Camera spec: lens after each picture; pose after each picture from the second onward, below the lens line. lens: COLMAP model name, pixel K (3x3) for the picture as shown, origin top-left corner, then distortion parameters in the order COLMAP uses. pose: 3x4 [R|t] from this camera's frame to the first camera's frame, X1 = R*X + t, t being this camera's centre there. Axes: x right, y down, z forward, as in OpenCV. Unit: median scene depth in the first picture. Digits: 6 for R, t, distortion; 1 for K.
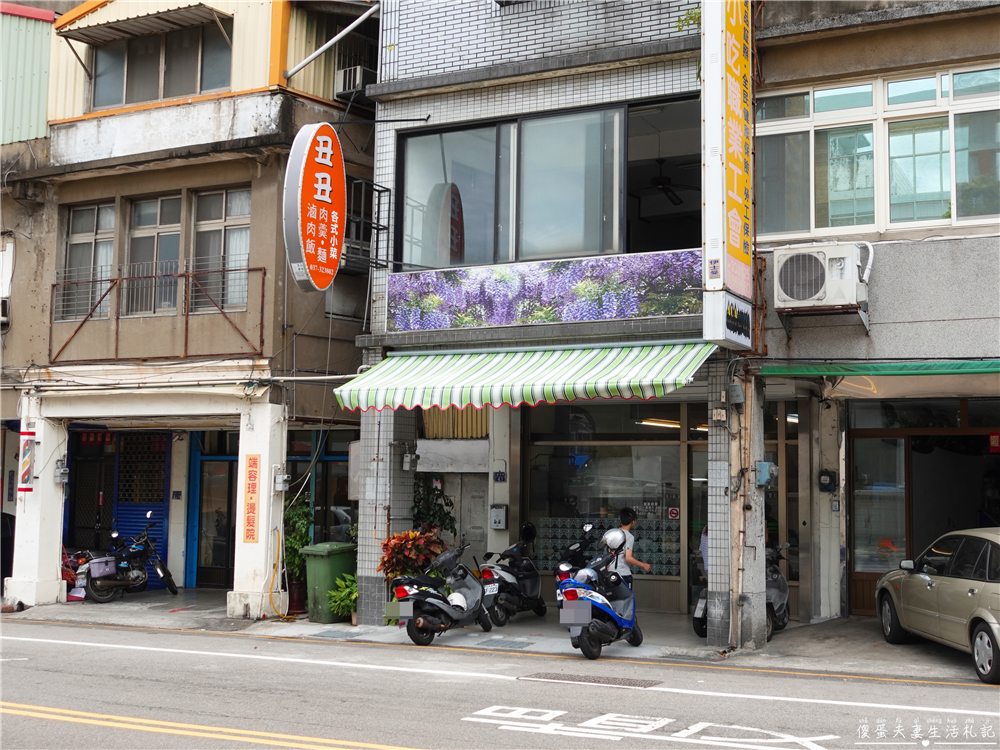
lens RADIAL K [[771.8, 0, 500.0], [0, 771.8, 375.0], [0, 0, 1]] dist [-0.002084, -0.001195]
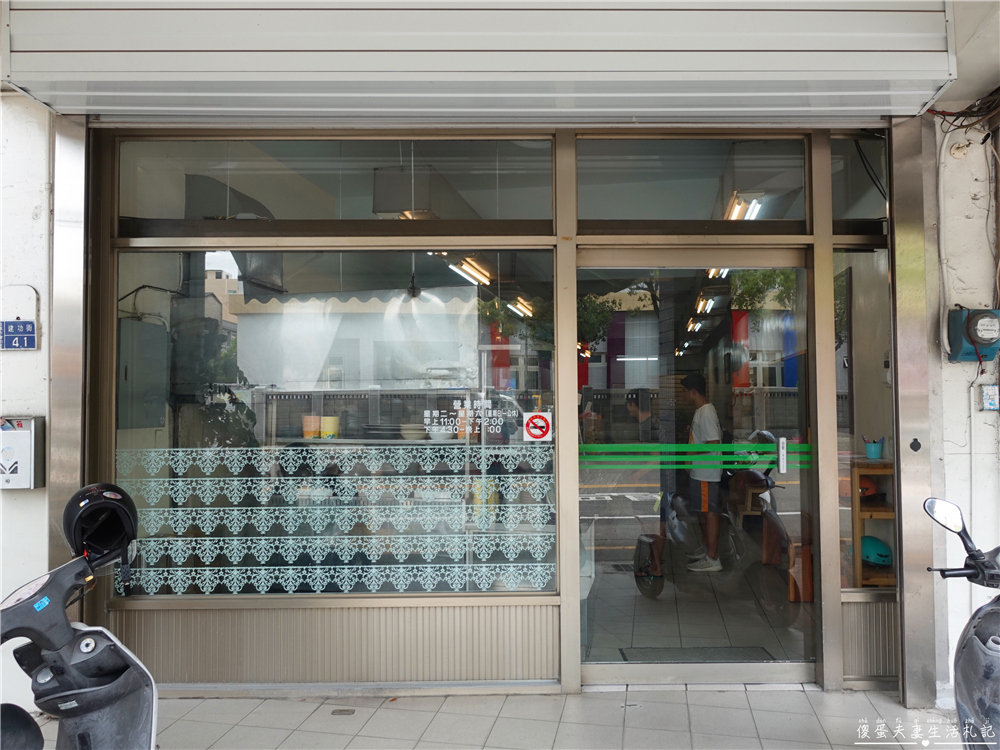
lens RADIAL K [[771.8, 0, 500.0], [0, 771.8, 375.0], [0, 0, 1]] dist [-0.002084, -0.001195]
pose [[0.883215, -0.004602, 0.468946, 0.028708], [-0.054380, 0.992202, 0.112155, 0.103129], [-0.465805, -0.124558, 0.876077, 0.624020]]
